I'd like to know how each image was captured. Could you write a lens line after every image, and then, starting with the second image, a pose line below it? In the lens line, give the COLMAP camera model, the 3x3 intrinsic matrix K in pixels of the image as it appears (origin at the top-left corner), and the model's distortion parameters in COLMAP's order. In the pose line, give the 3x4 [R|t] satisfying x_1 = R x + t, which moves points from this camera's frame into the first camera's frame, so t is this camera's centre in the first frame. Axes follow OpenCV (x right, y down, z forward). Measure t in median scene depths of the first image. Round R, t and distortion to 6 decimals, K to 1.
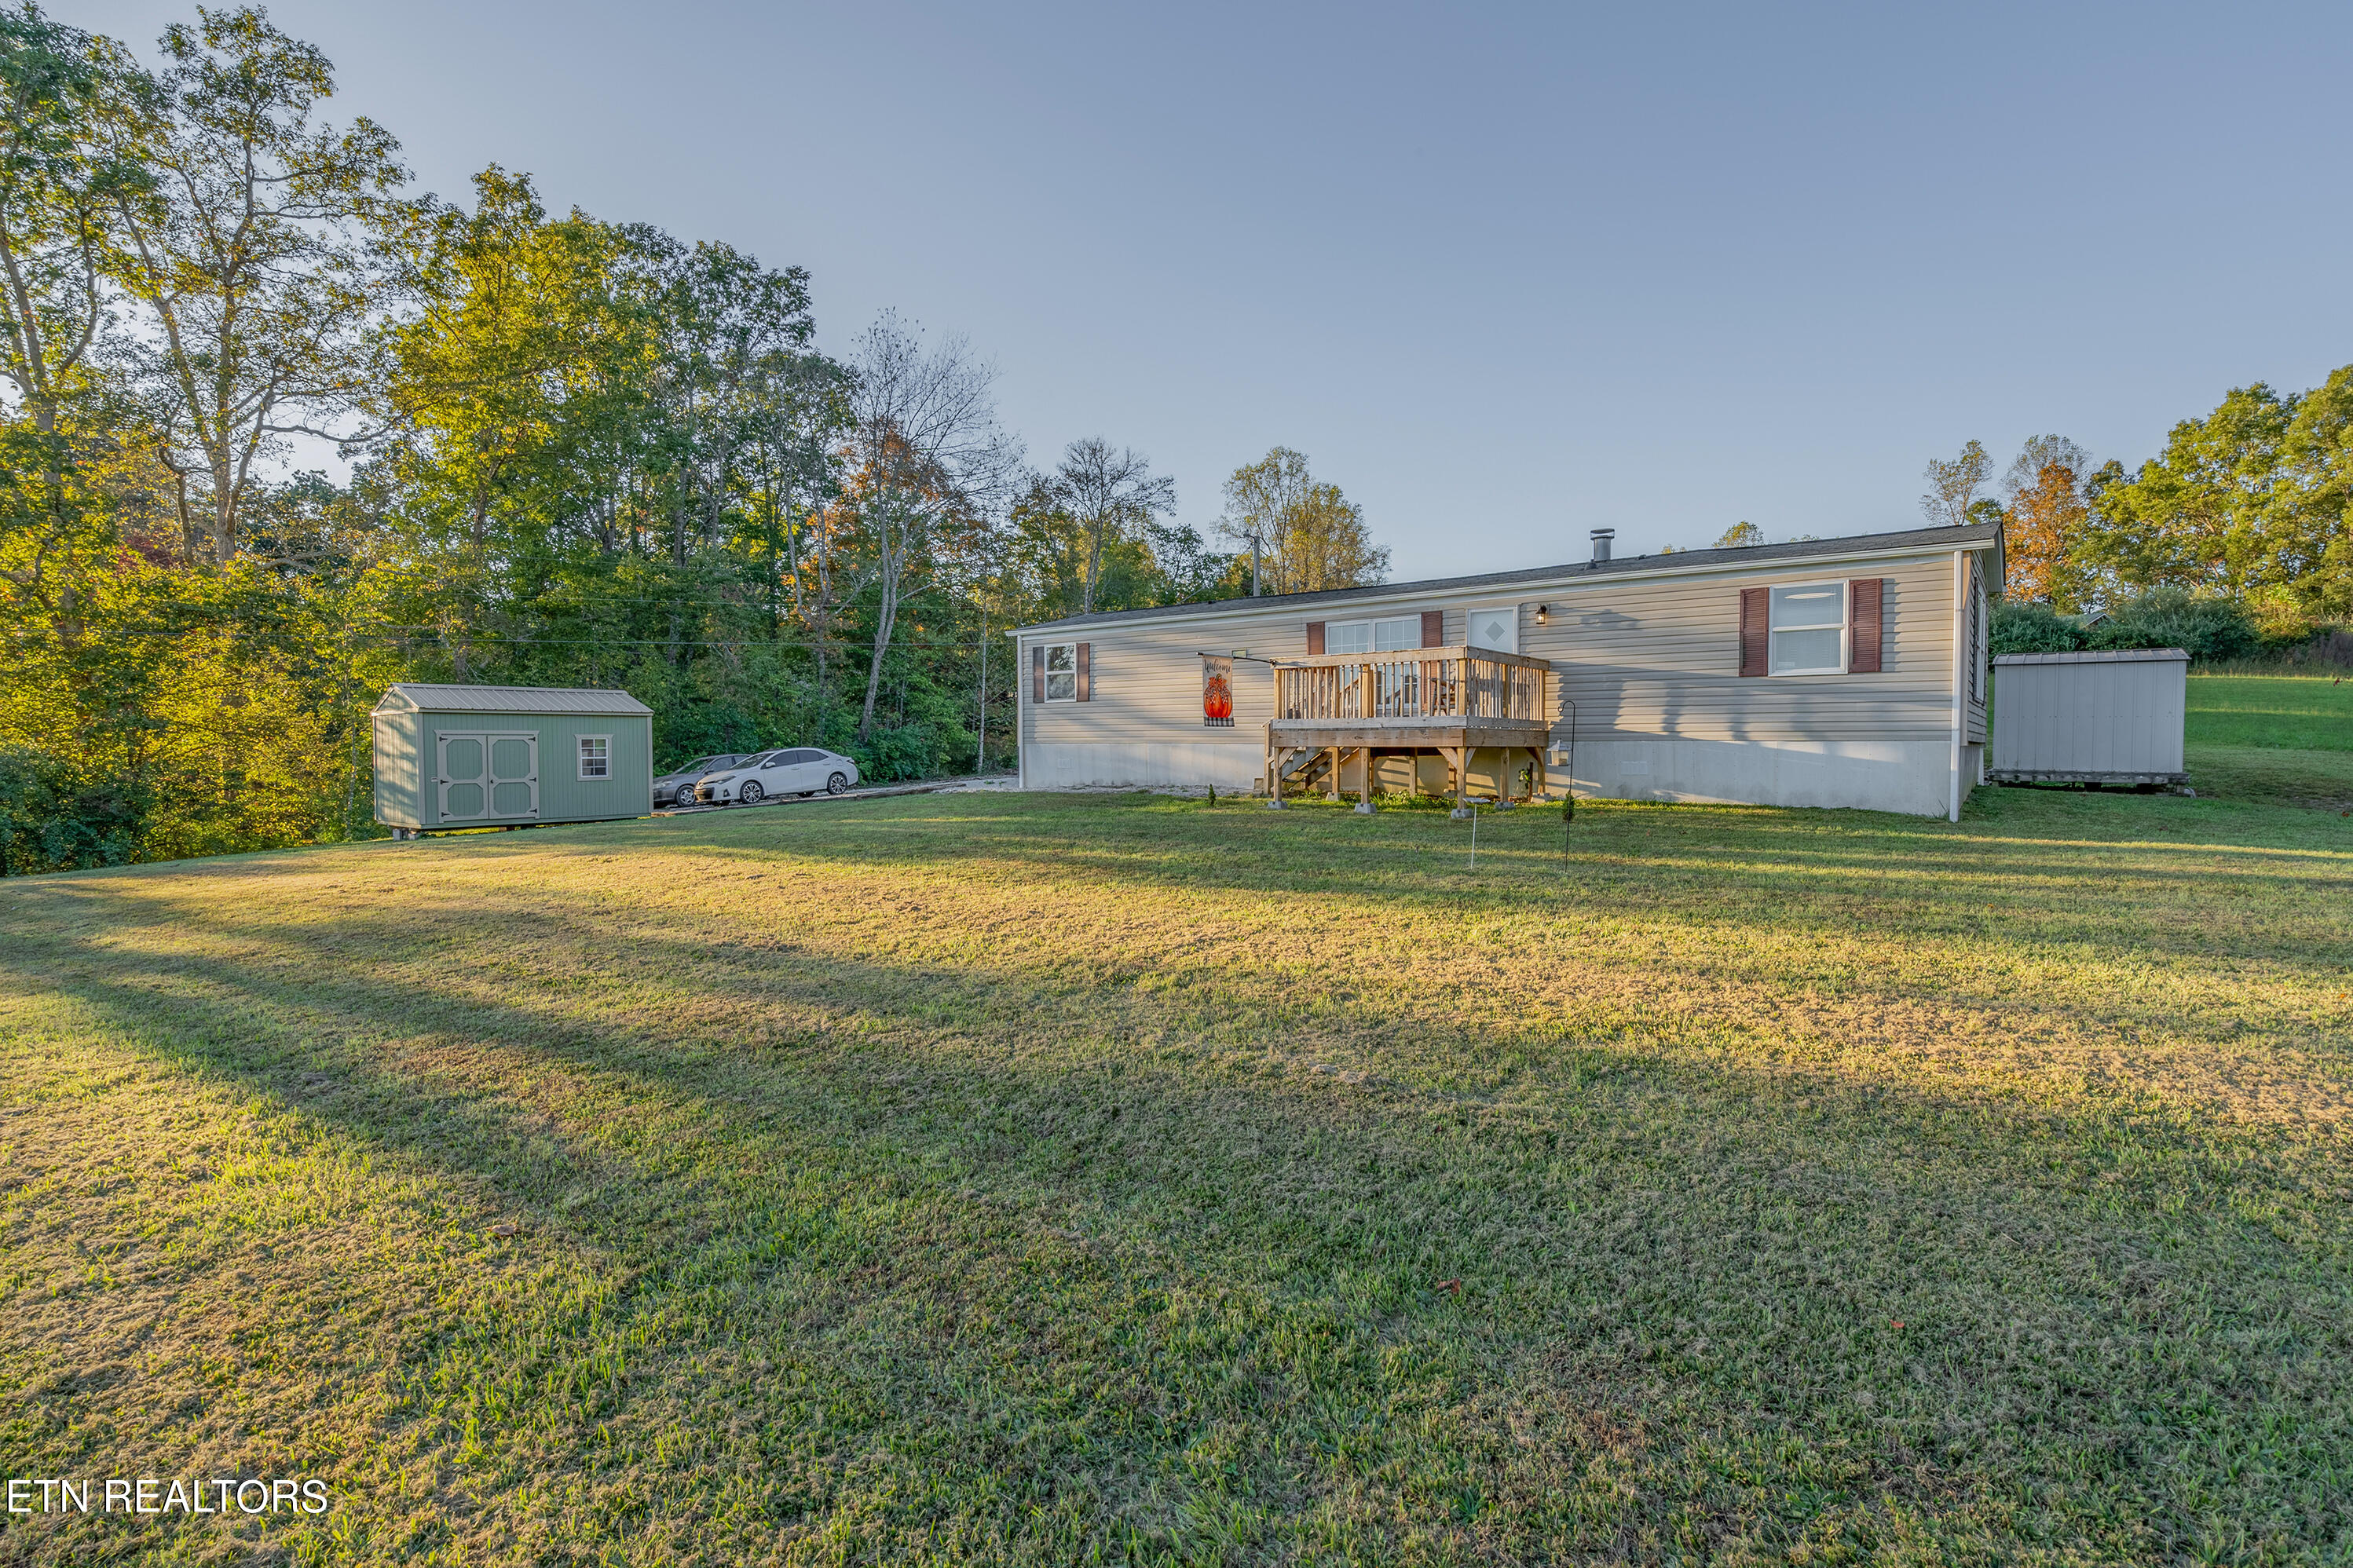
lens RADIAL K [[1076.8, 0, 1172.2], [0, 1076.8, 735.1], [0, 0, 1]] dist [-0.006346, 0.002954]
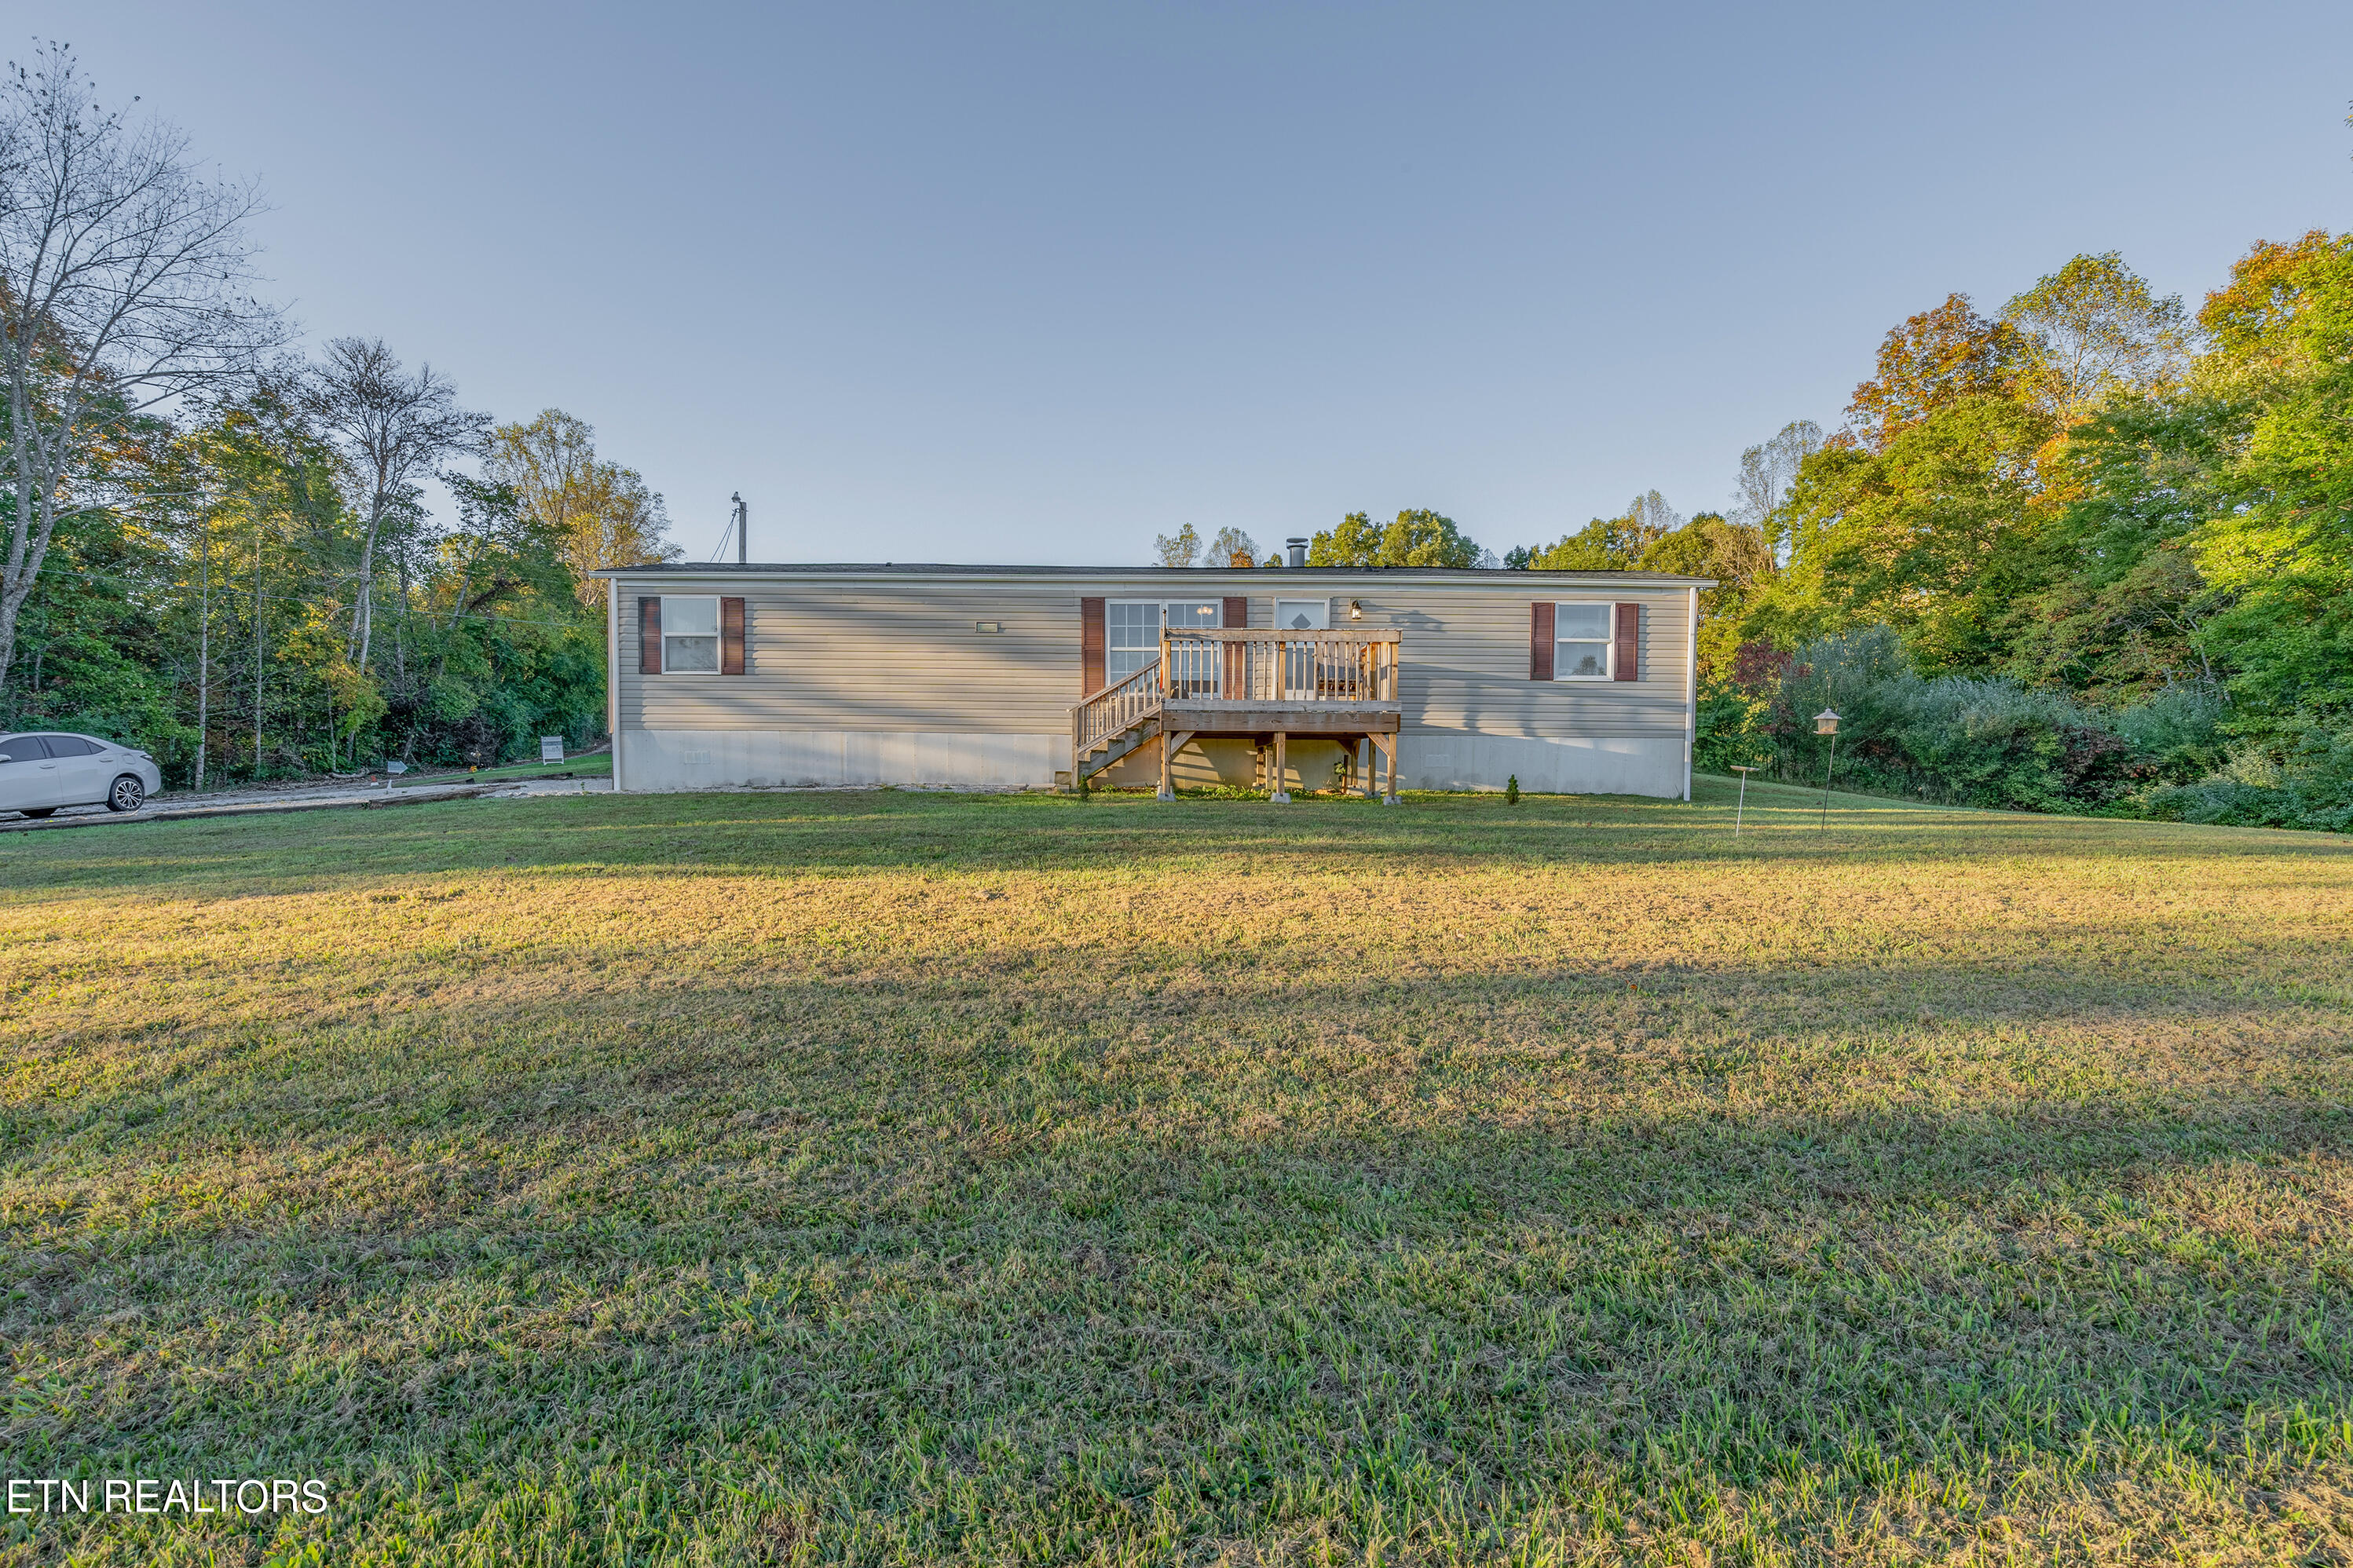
lens RADIAL K [[1076.8, 0, 1178.5], [0, 1076.8, 801.3], [0, 0, 1]] dist [-0.006346, 0.002954]
pose [[0.795750, -0.007420, 0.605579, -0.282049], [-0.017624, 0.999218, 0.035403, 0.024477], [-0.605368, -0.038845, 0.794997, 0.200400]]
